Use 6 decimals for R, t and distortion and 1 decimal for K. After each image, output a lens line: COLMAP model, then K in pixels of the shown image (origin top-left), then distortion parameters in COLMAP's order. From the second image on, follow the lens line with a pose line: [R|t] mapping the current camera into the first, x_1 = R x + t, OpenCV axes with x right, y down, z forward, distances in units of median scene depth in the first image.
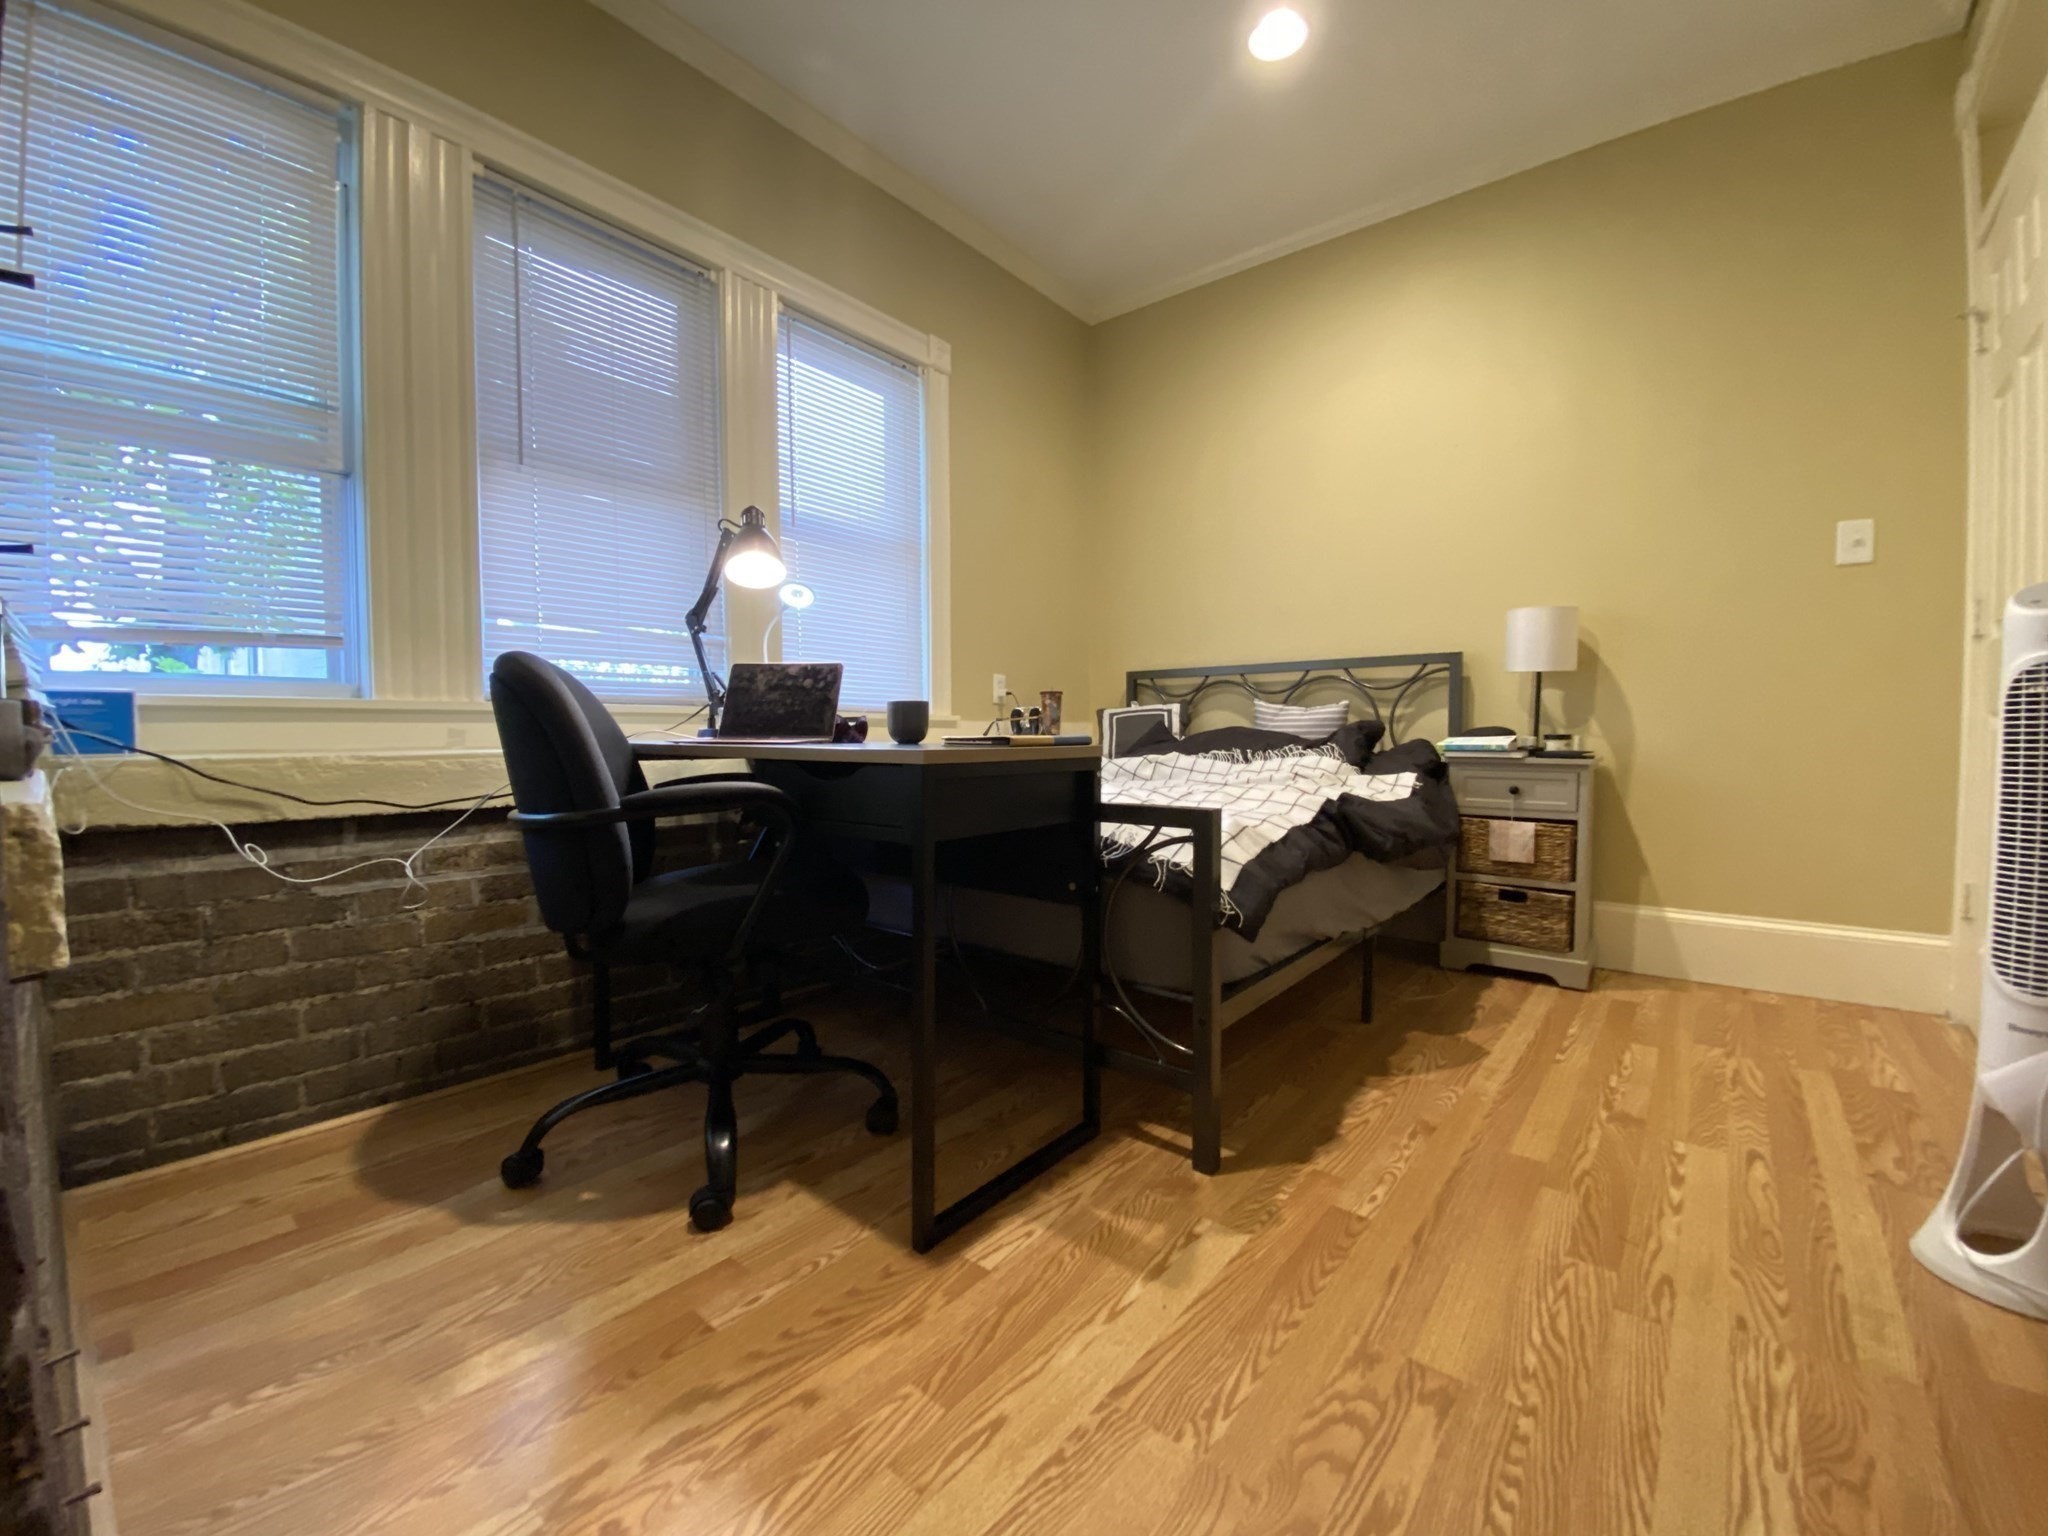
lens RADIAL K [[831.4, 0, 1024.0], [0, 831.4, 768.0], [0, 0, 1]] dist [0.020819, -0.017138]
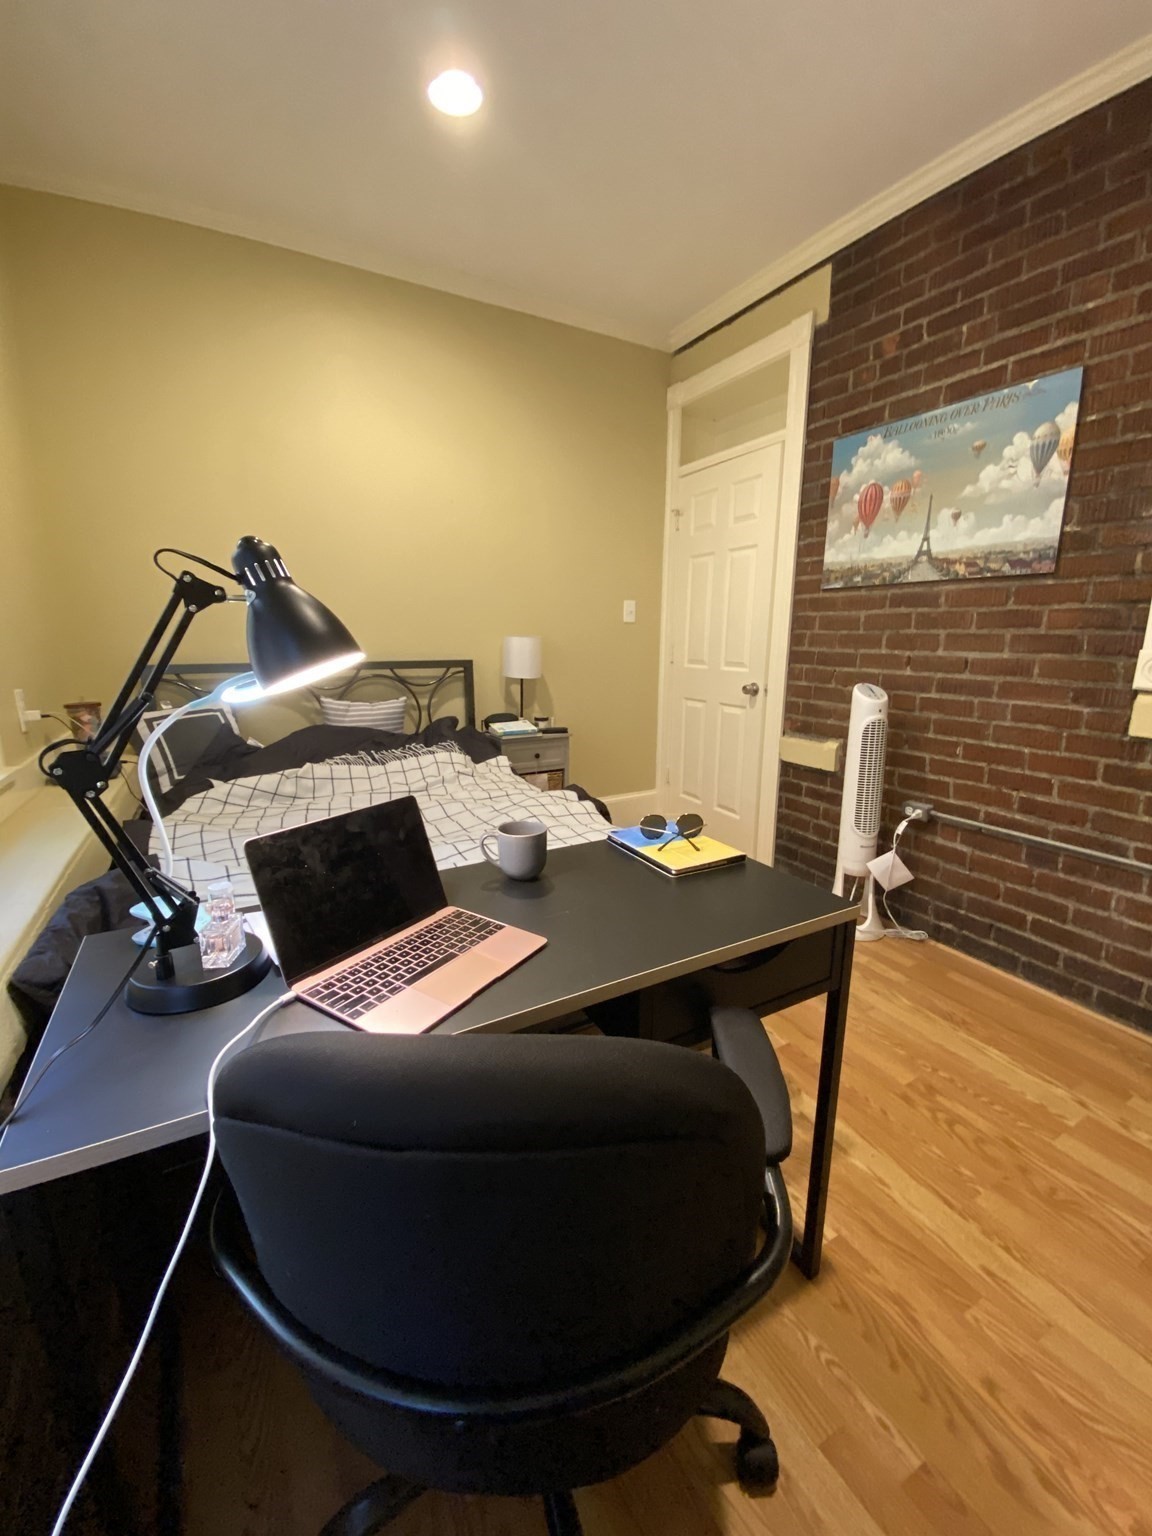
lens RADIAL K [[623.6, 0, 576.0], [0, 623.6, 768.0], [0, 0, 1]] dist [0.020819, -0.017138]
pose [[0.363032, -0.196578, 0.910804, -0.946976], [0.032235, 0.979557, 0.198569, -0.368372], [-0.931219, -0.042727, 0.361947, 0.996465]]
